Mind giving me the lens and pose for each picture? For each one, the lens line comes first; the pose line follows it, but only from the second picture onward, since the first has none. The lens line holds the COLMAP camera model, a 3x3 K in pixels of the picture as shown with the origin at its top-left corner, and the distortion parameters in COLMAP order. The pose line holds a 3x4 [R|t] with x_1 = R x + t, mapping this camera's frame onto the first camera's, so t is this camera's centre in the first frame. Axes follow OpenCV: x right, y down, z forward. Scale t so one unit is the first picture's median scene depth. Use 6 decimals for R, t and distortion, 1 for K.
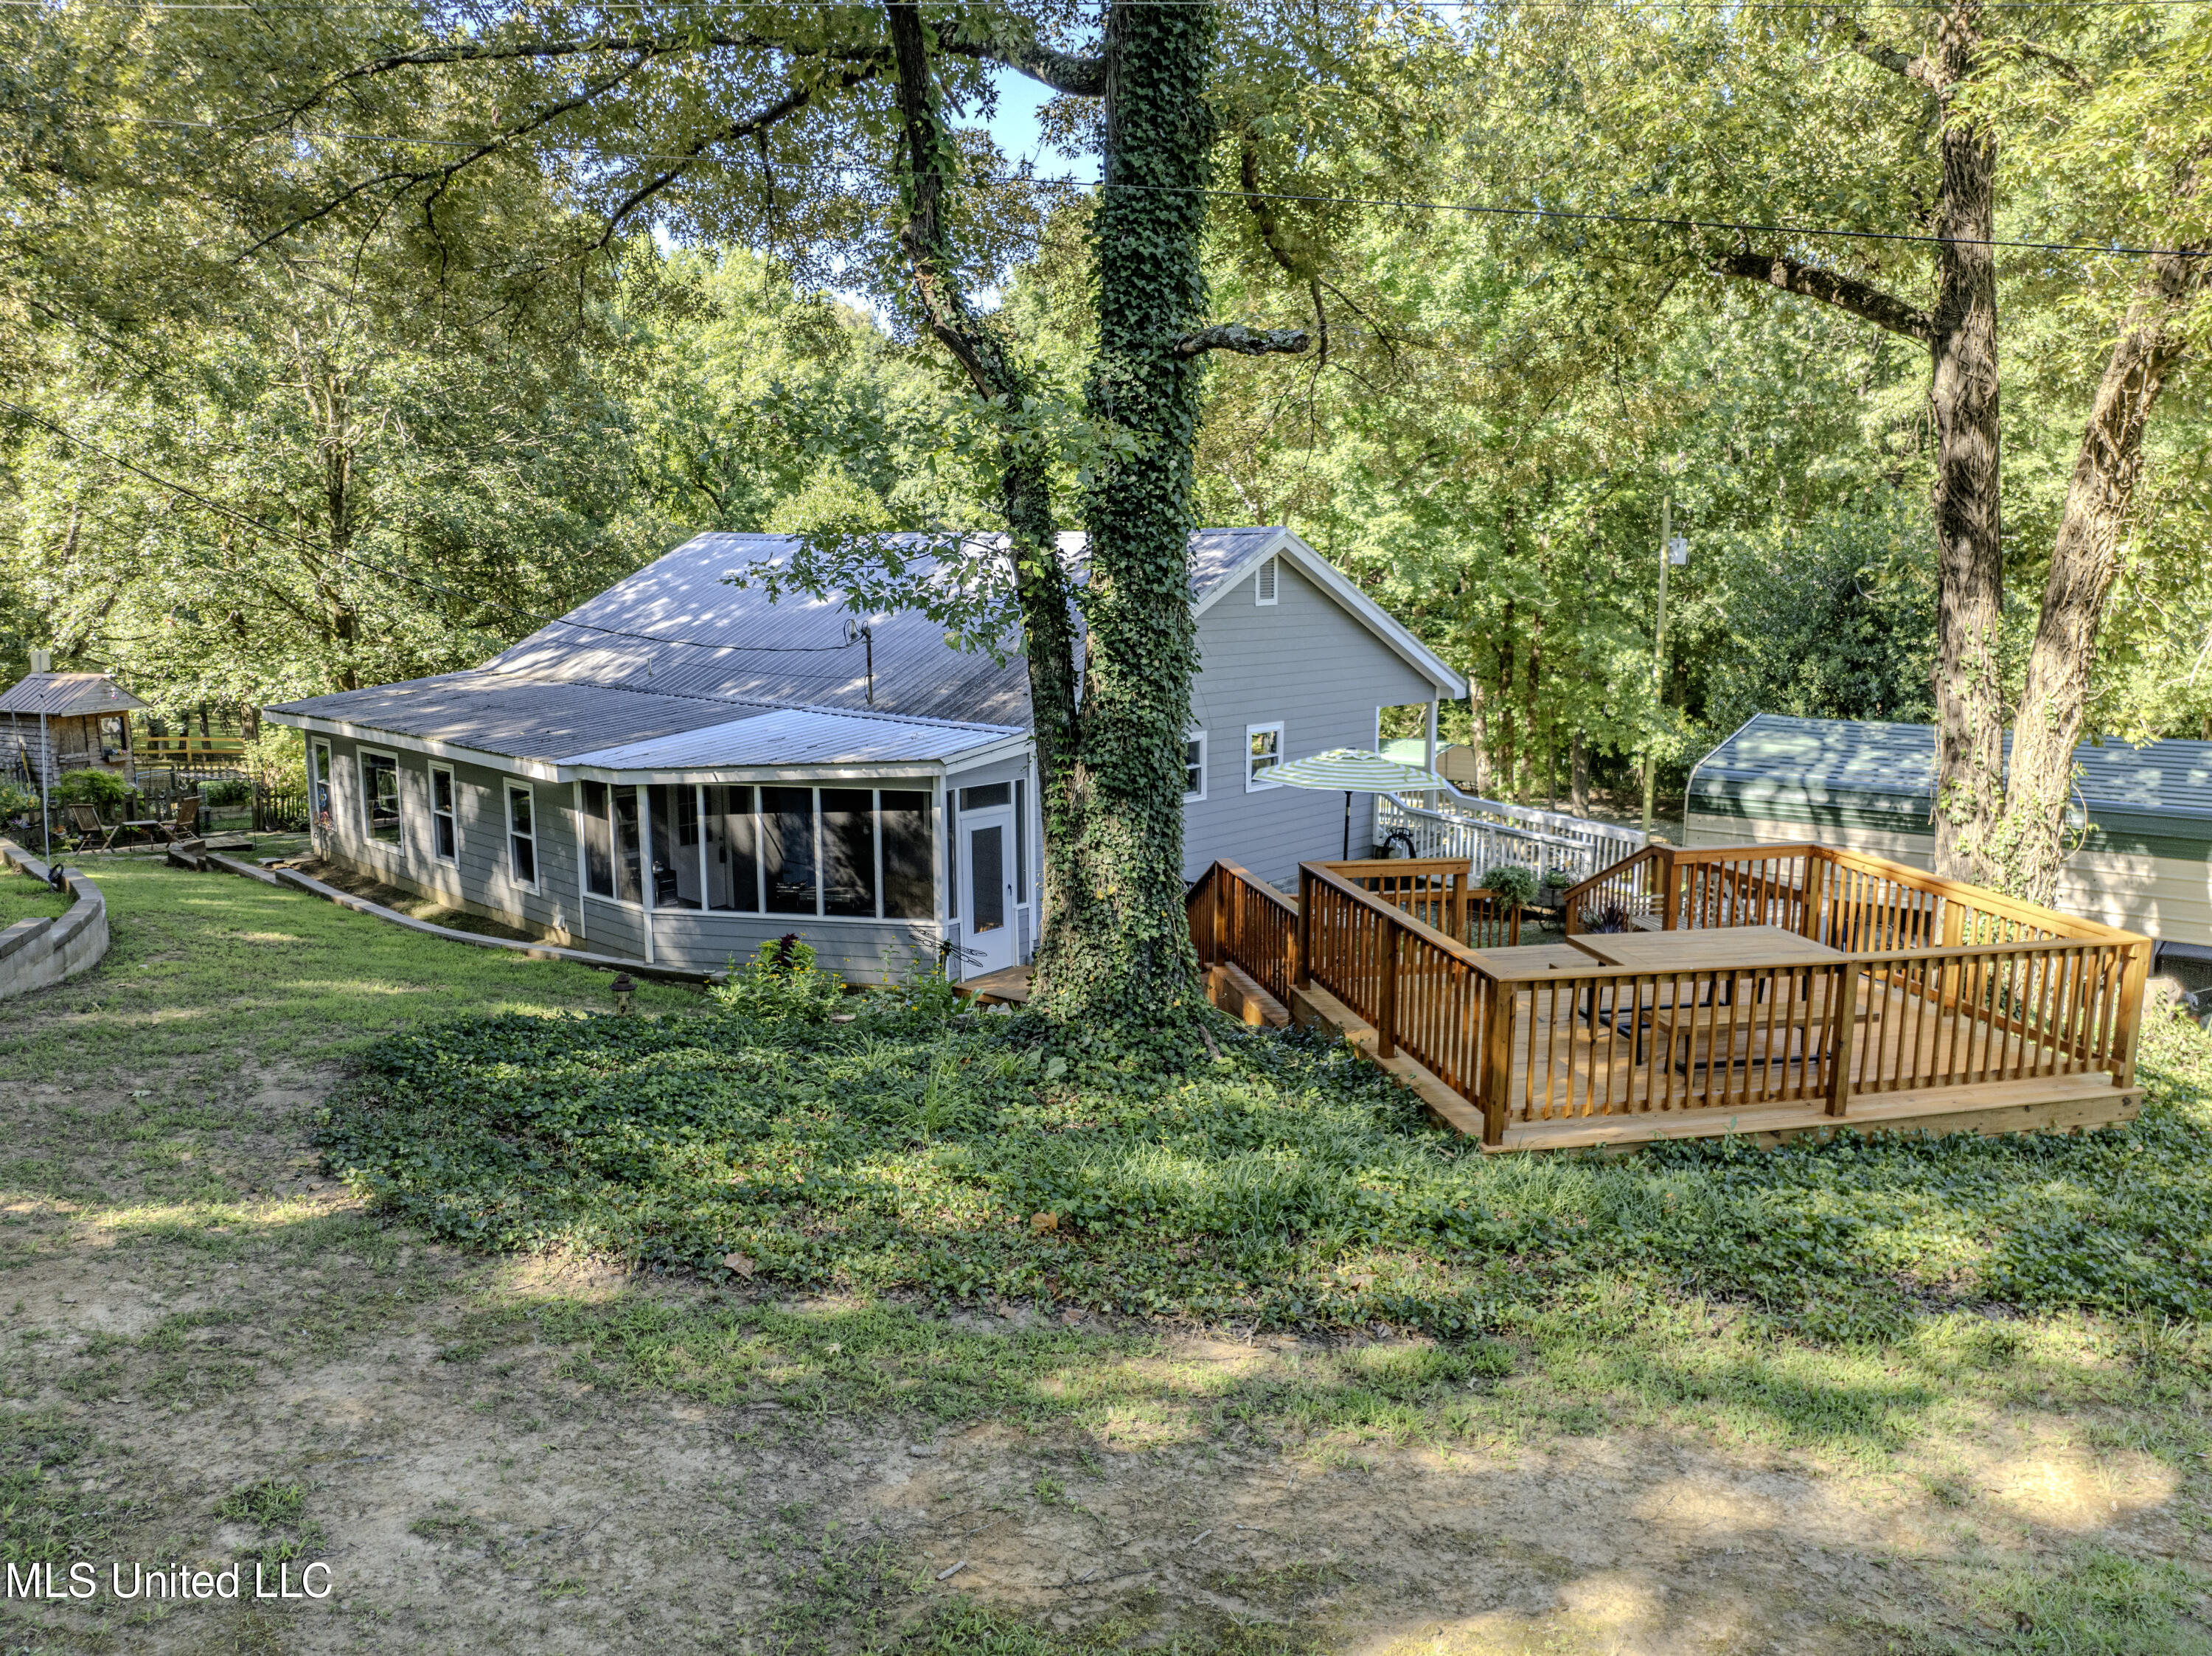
lens RADIAL K [[1549.5, 0, 1110.0], [0, 1549.5, 829.5], [0, 0, 1]] dist [-0.042732, 0.008714]
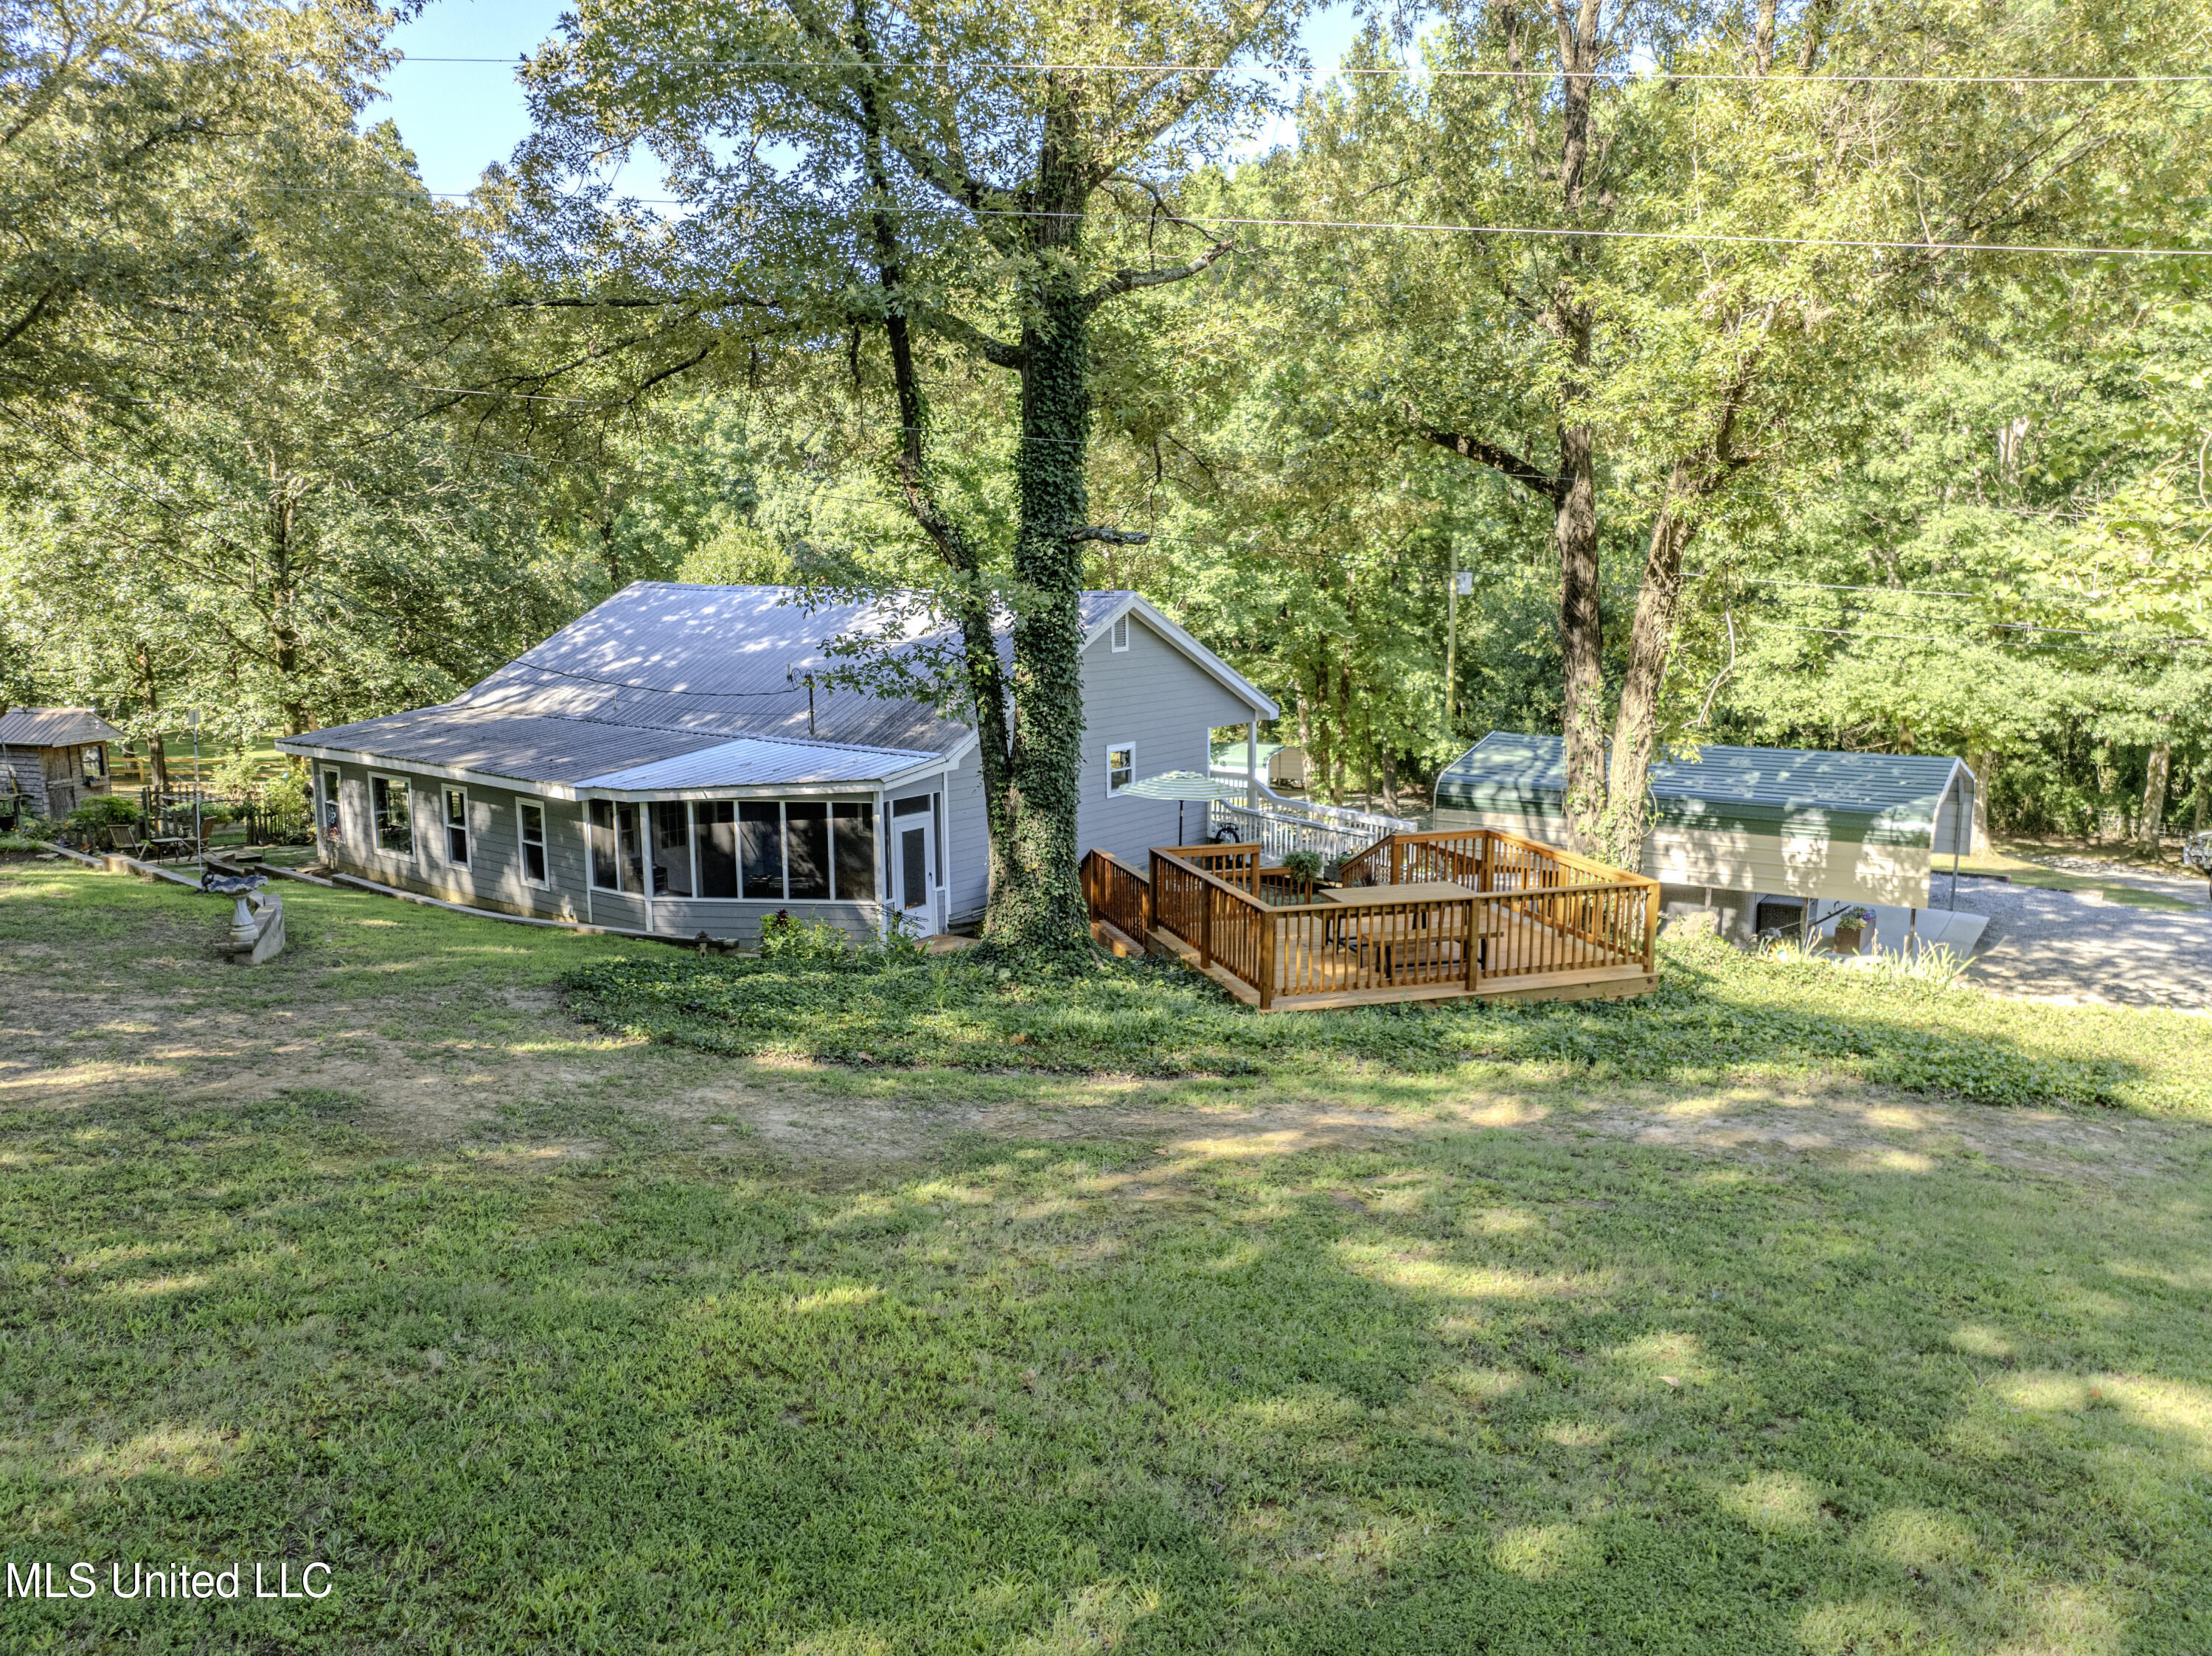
lens RADIAL K [[1549.5, 0, 1104.2], [0, 1549.5, 836.1], [0, 0, 1]] dist [-0.042732, 0.008714]
pose [[0.995500, -0.020277, 0.092570, -0.056622], [0.019803, 0.999786, 0.006040, -0.000252], [-0.092672, -0.004180, 0.995688, -0.463233]]
